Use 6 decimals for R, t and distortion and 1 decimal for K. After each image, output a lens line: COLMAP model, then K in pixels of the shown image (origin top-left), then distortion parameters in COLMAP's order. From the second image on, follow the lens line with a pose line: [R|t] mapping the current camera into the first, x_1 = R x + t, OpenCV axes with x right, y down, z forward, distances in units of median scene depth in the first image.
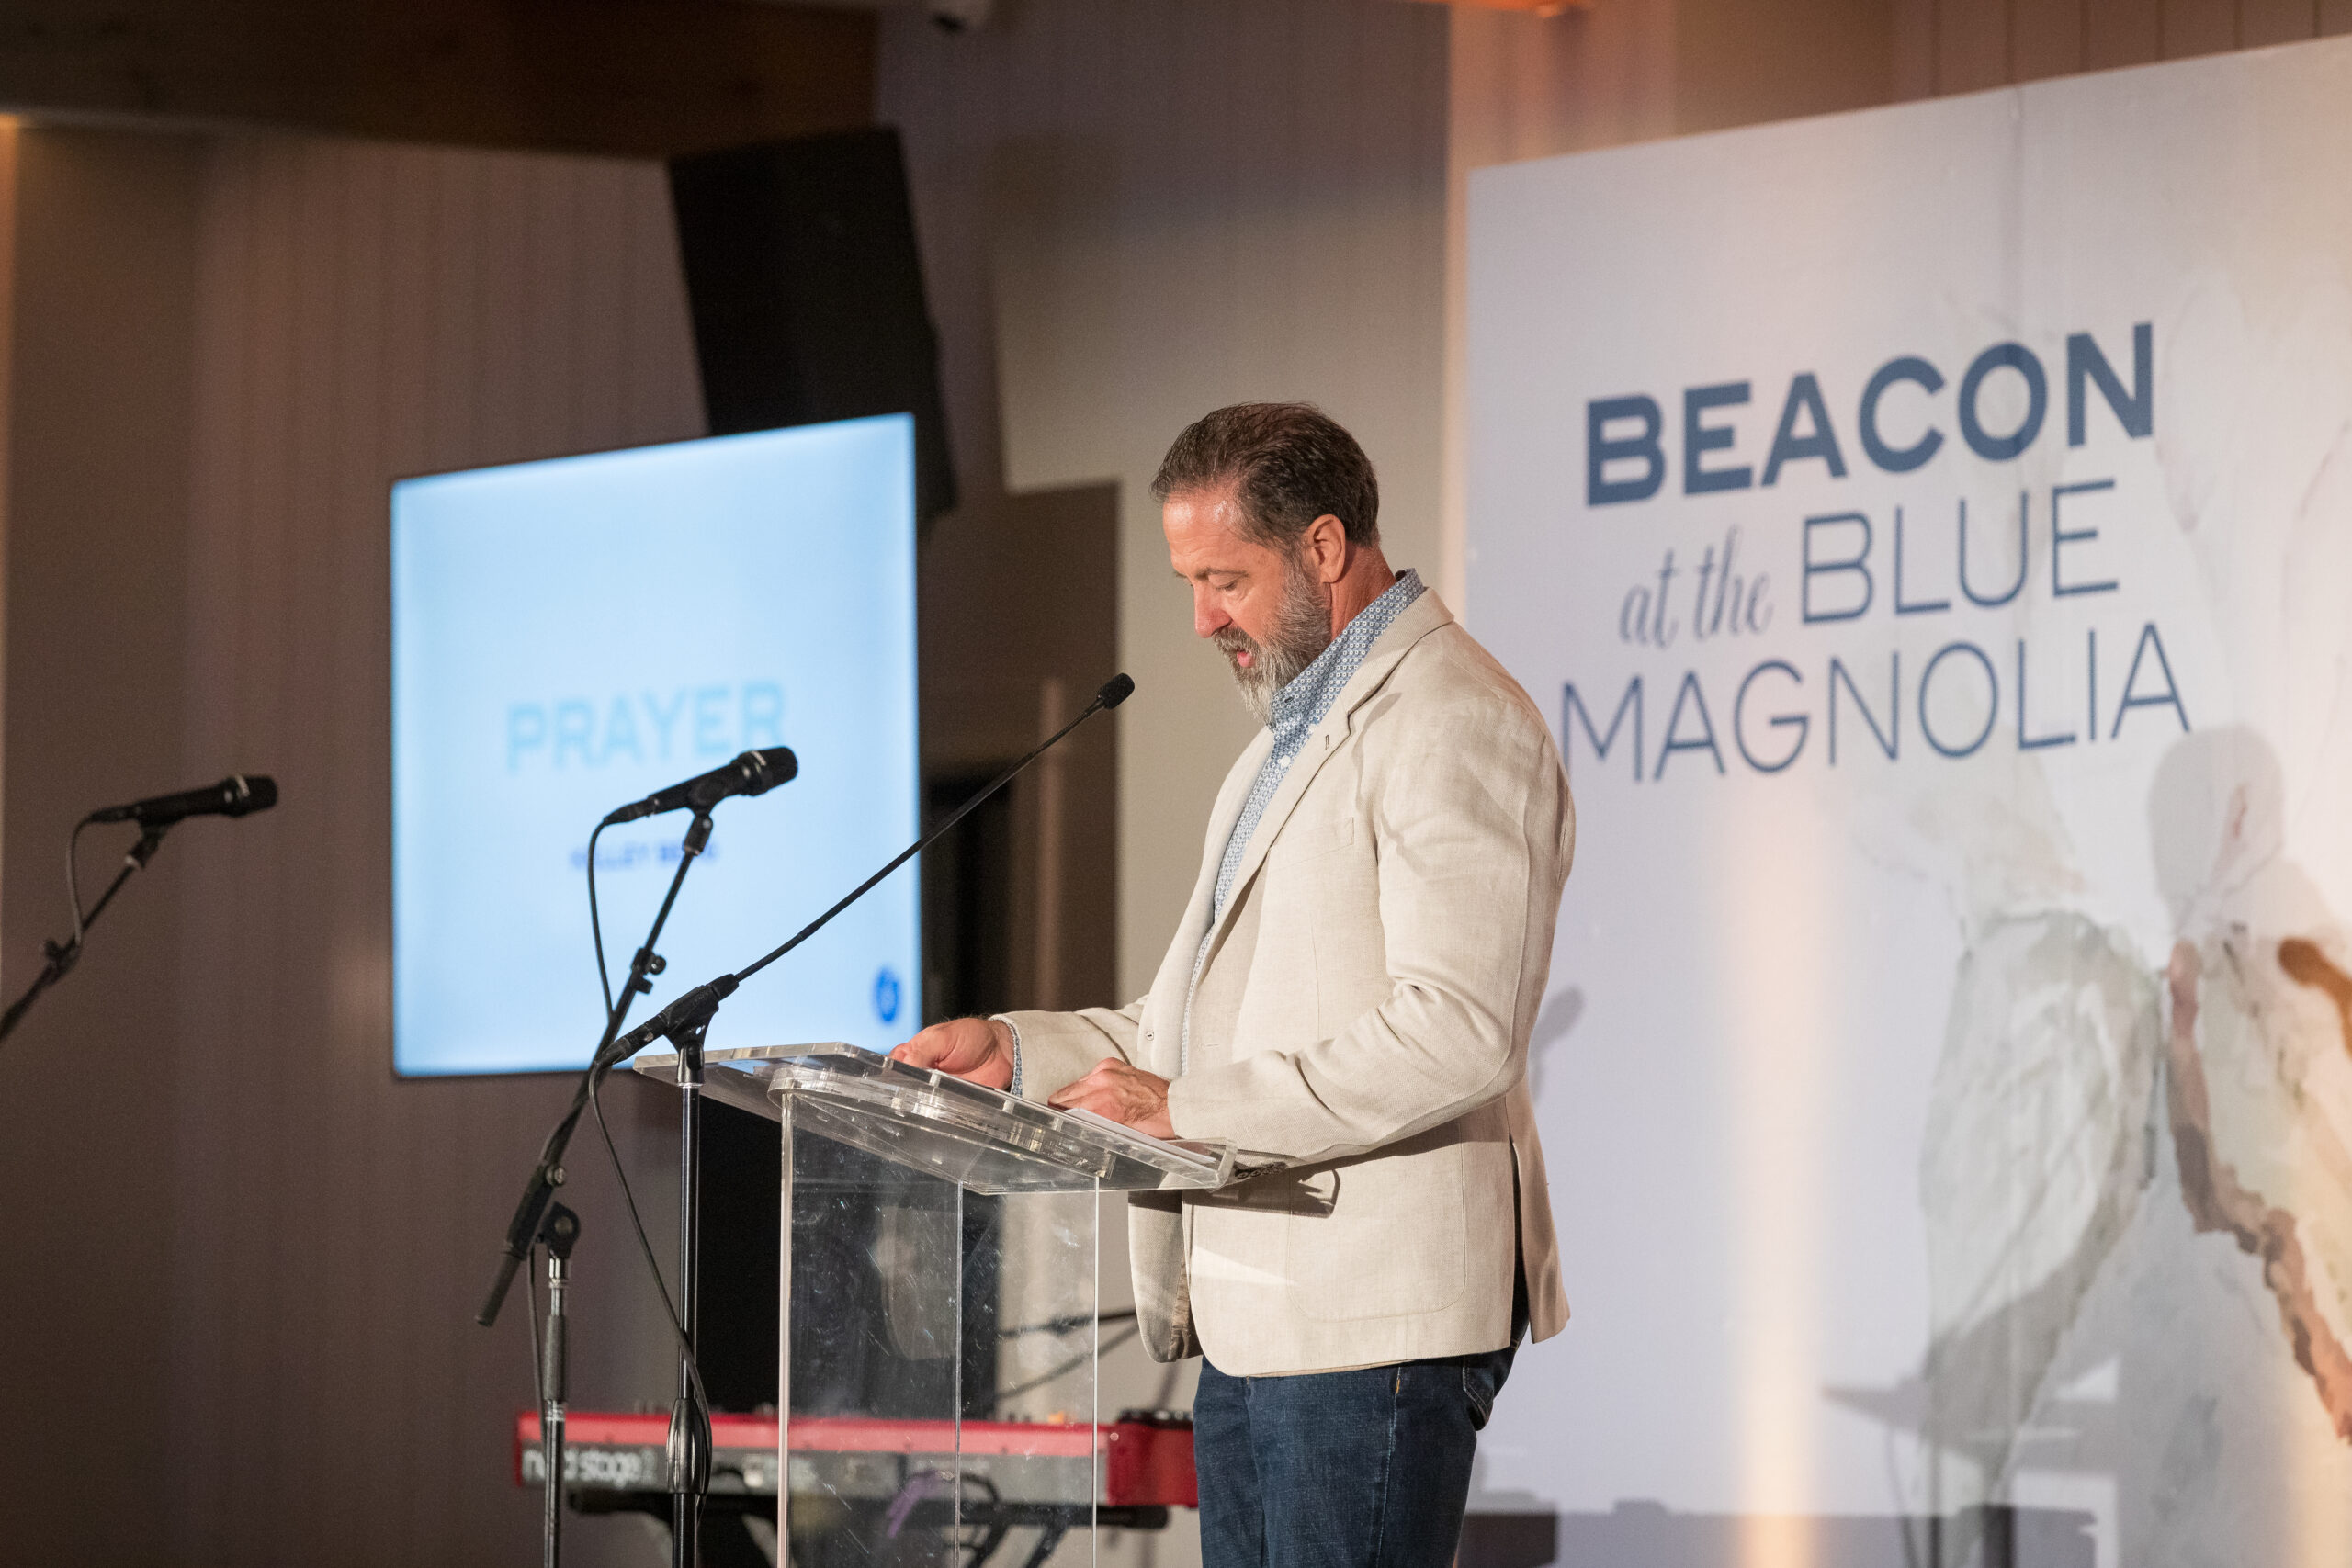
lens RADIAL K [[10954.8, 0, 1176.0], [0, 10954.8, 784.0], [0, 0, 1]] dist [-0.191263, 2.700289]
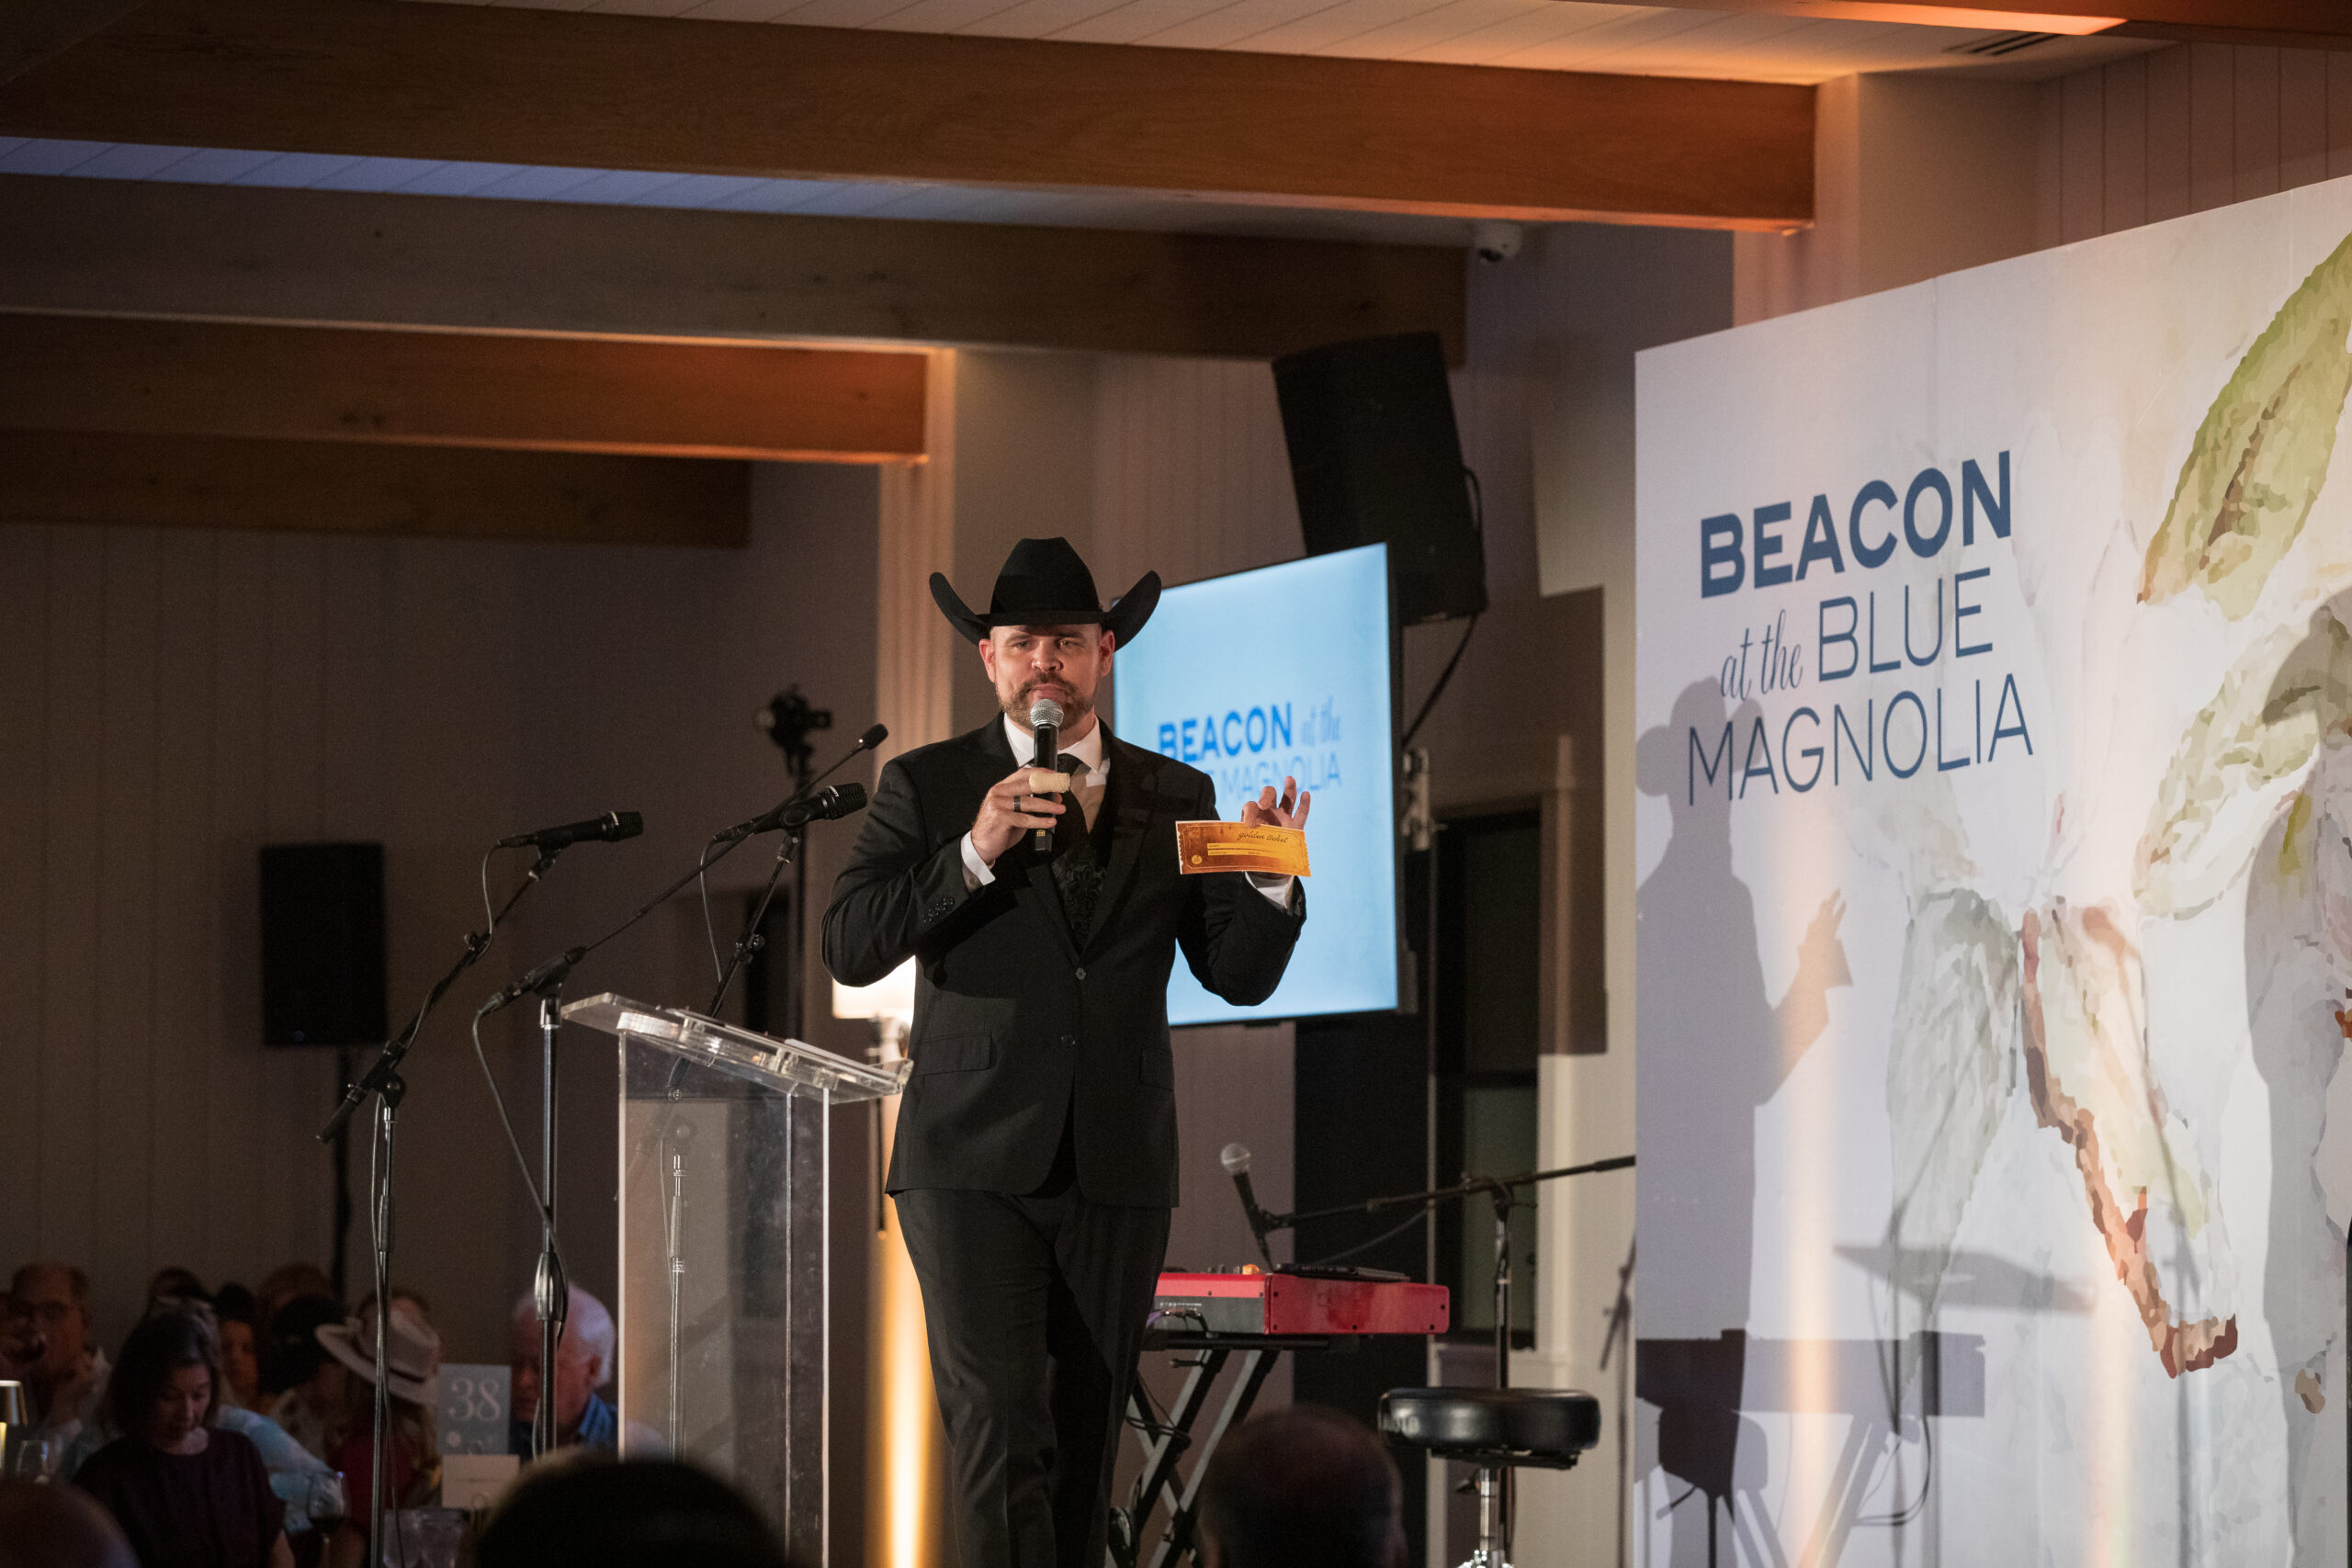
lens RADIAL K [[8021.8, 0, 1176.0], [0, 8021.8, 784.0], [0, 0, 1]] dist [0.019092, -3.960781]
pose [[0.980564, -0.017804, -0.195390, 0.177542], [0.016718, 0.999834, -0.007205, 0.004073], [0.195486, 0.003798, 0.980699, 0.013183]]
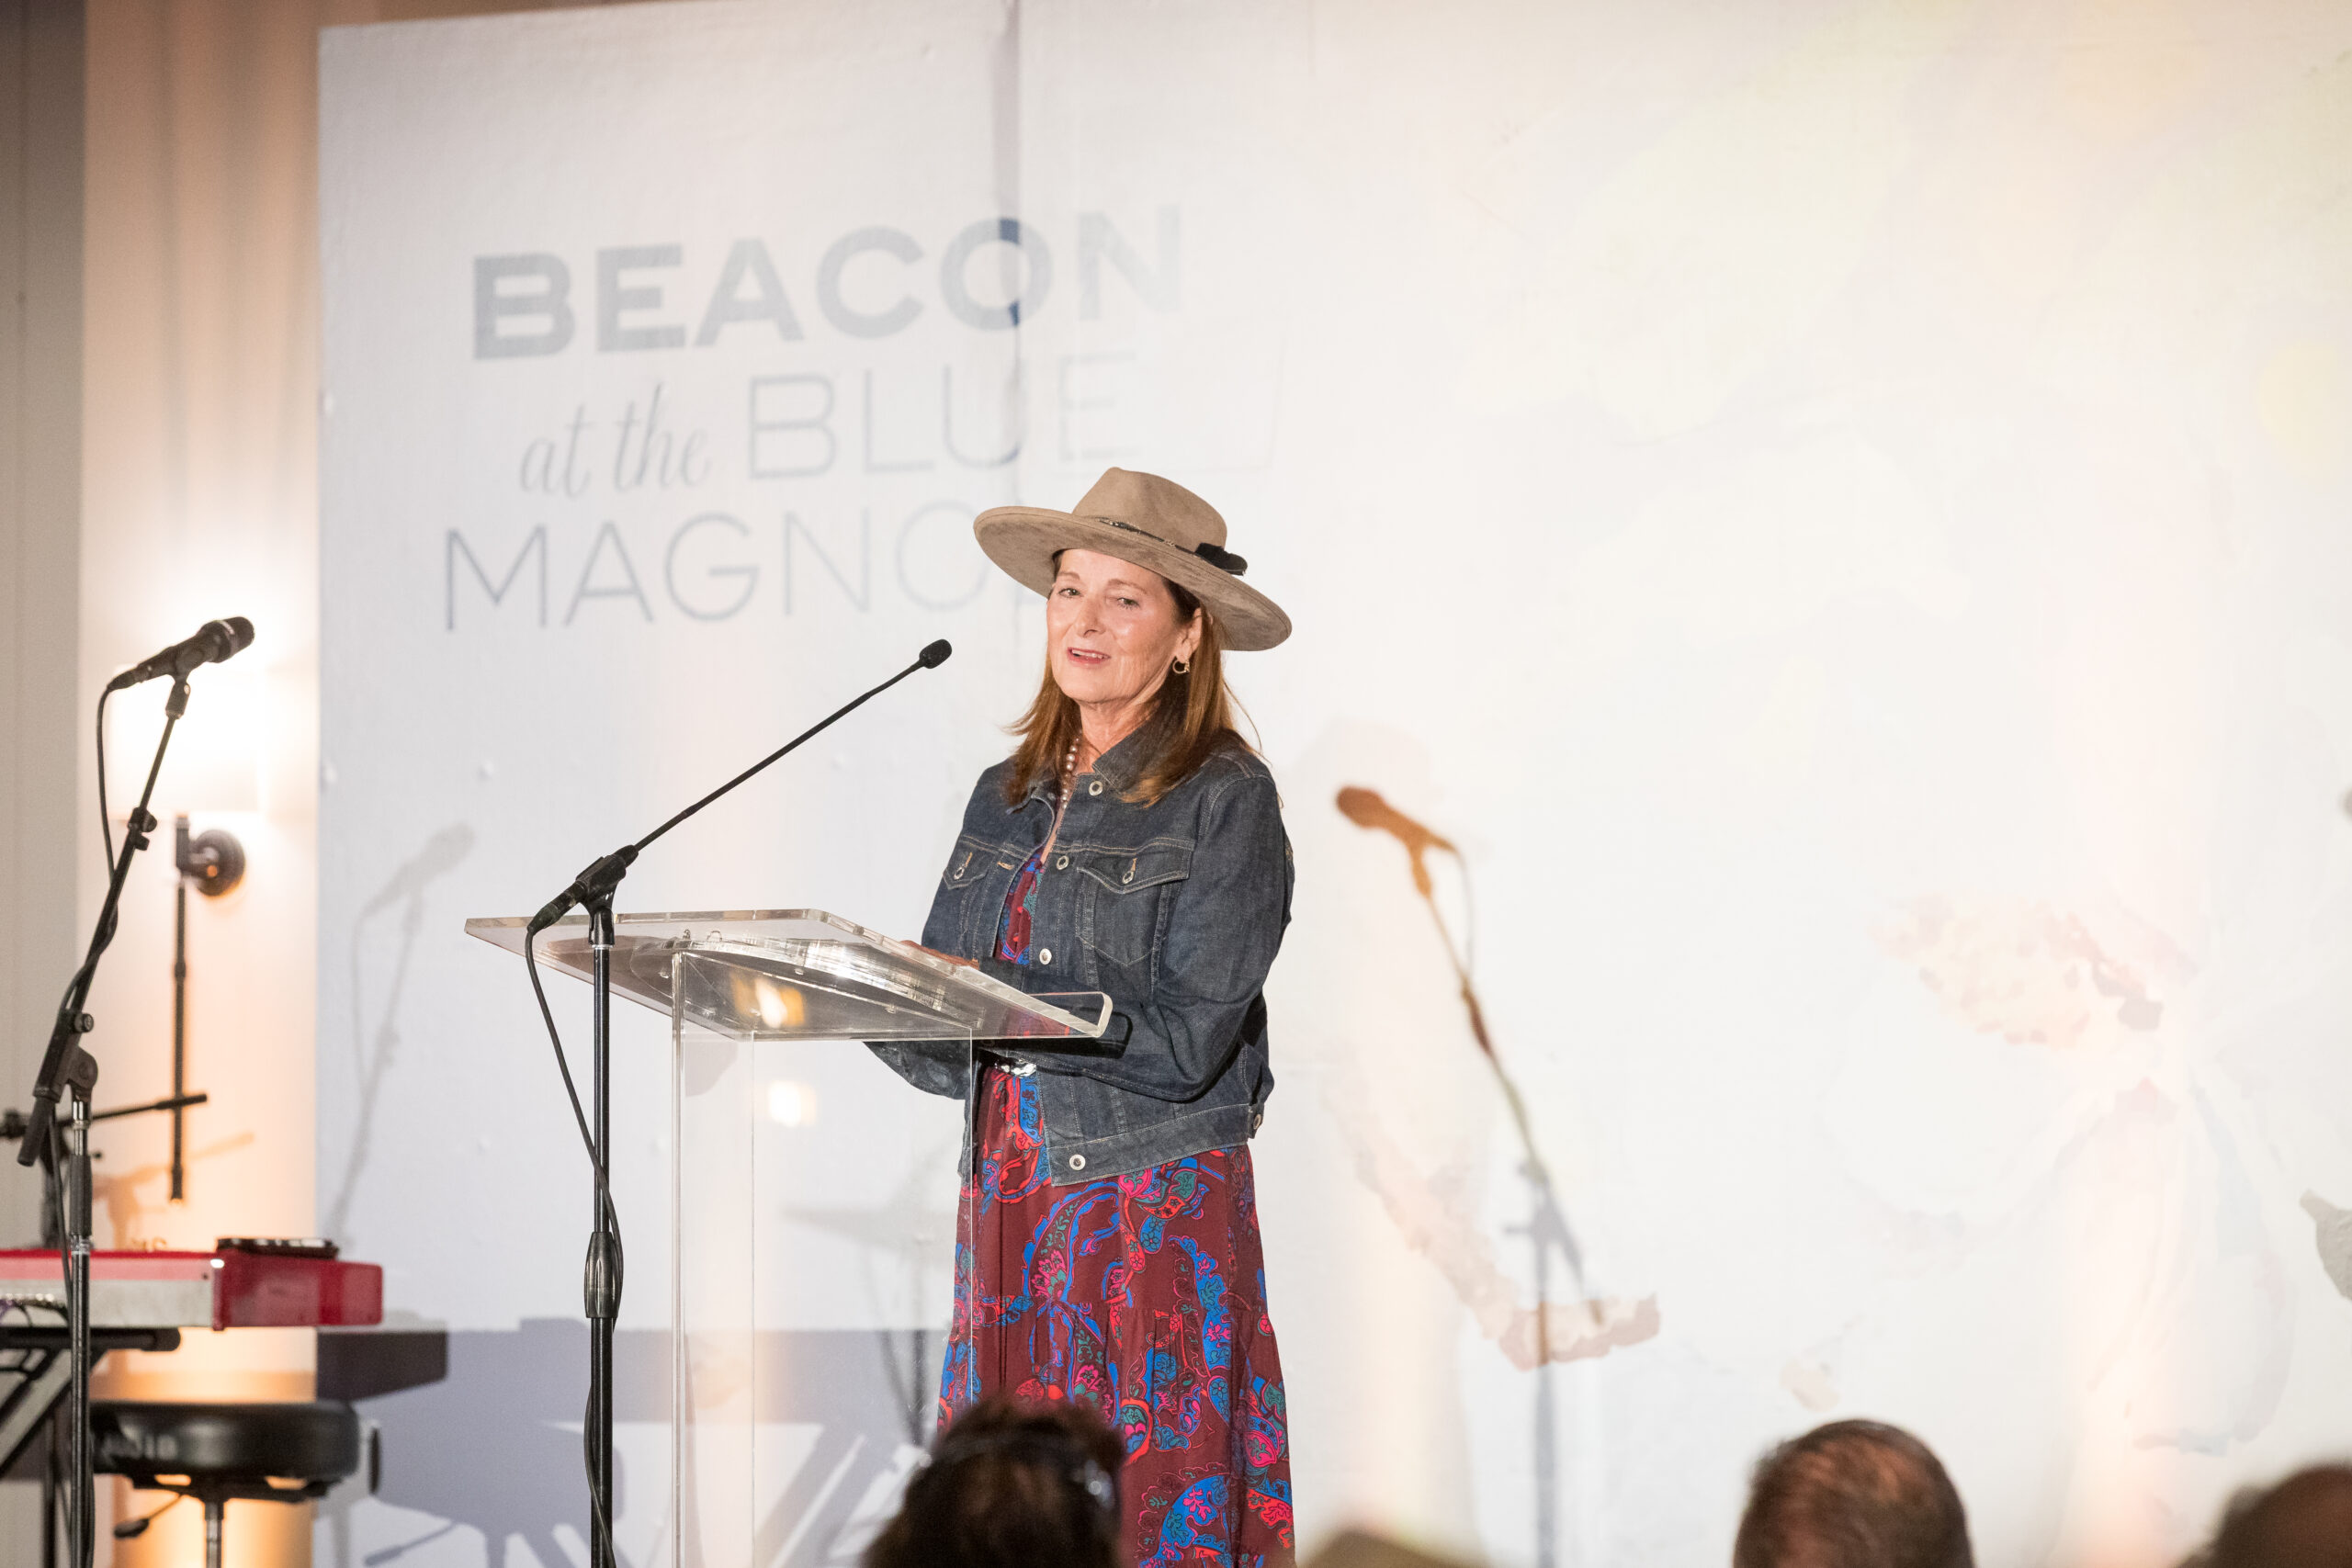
lens RADIAL K [[12725.9, 0, 1176.0], [0, 12725.9, 784.0], [0, 0, 1]] dist [-0.149431, 4.985178]
pose [[0.946078, -0.001167, 0.323938, -0.306843], [-0.006579, 0.999718, 0.022816, -0.013890], [-0.323873, -0.023716, 0.945803, -0.169415]]
